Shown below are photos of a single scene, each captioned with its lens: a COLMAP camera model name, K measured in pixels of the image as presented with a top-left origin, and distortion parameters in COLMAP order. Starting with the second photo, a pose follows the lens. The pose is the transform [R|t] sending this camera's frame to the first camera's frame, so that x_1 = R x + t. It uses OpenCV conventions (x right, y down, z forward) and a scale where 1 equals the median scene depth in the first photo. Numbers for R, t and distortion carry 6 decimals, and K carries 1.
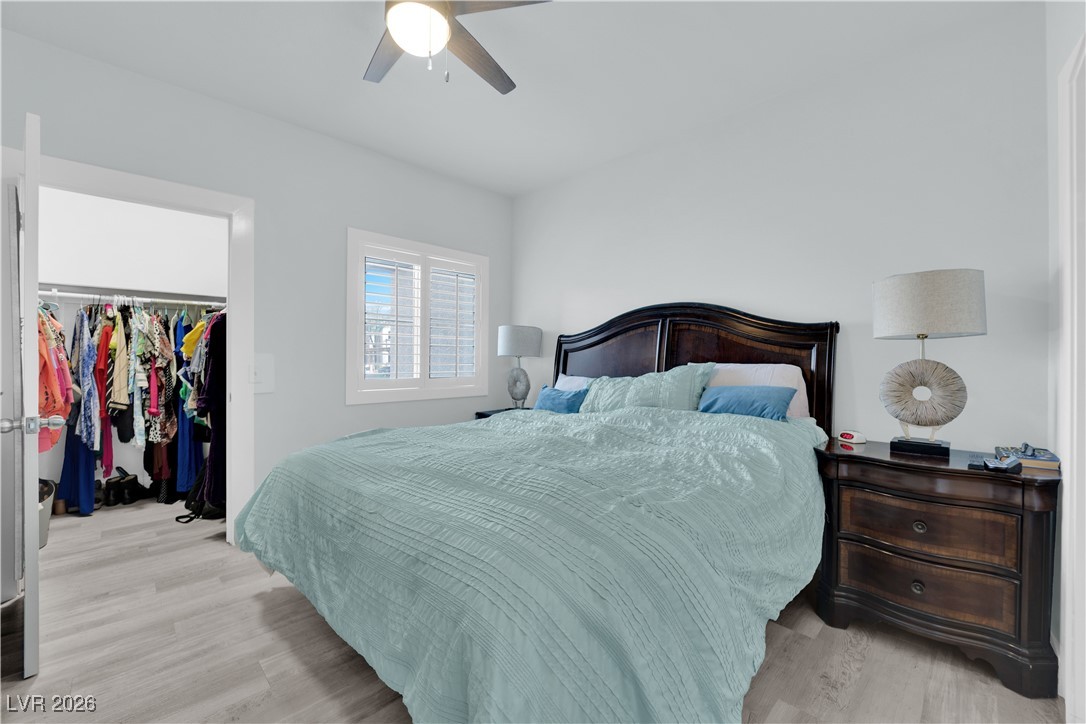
lens RADIAL K [[435.3, 0, 542.5], [0, 435.3, 358.7], [0, 0, 1]] dist [-0.008162, -0.004845]
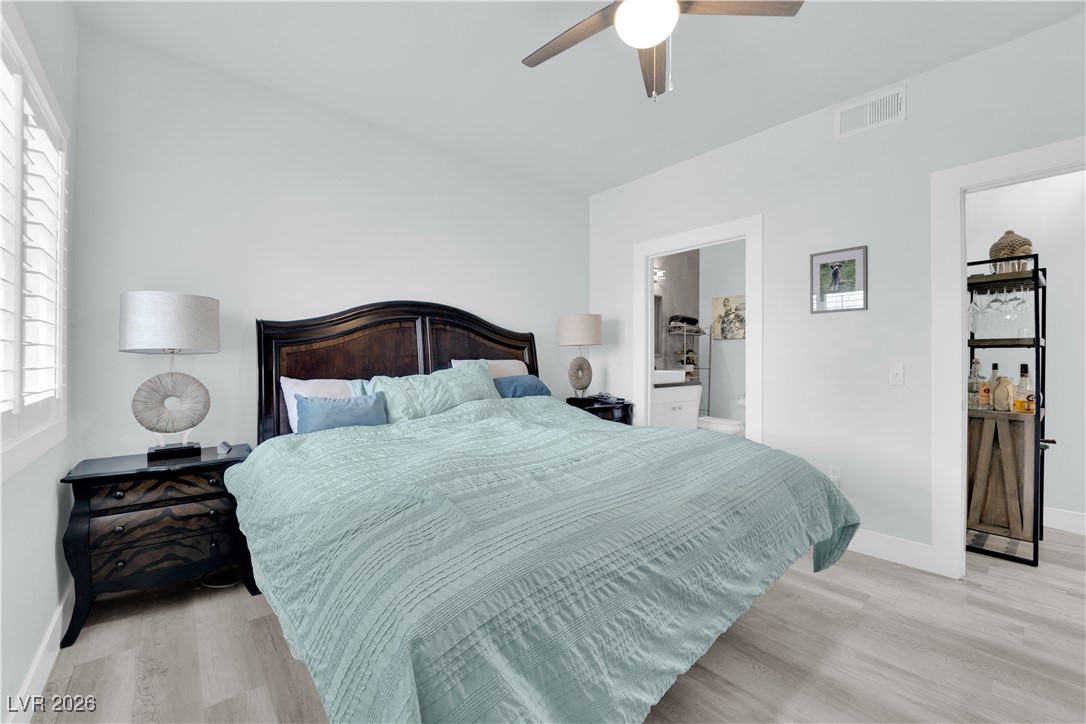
lens RADIAL K [[435.3, 0, 542.5], [0, 435.3, 358.7], [0, 0, 1]] dist [-0.008162, -0.004845]
pose [[0.107086, 0.005747, 0.994233, -0.729197], [0.009187, 0.999935, -0.006770, 0.016865], [-0.994207, 0.009859, 0.107026, 0.637317]]
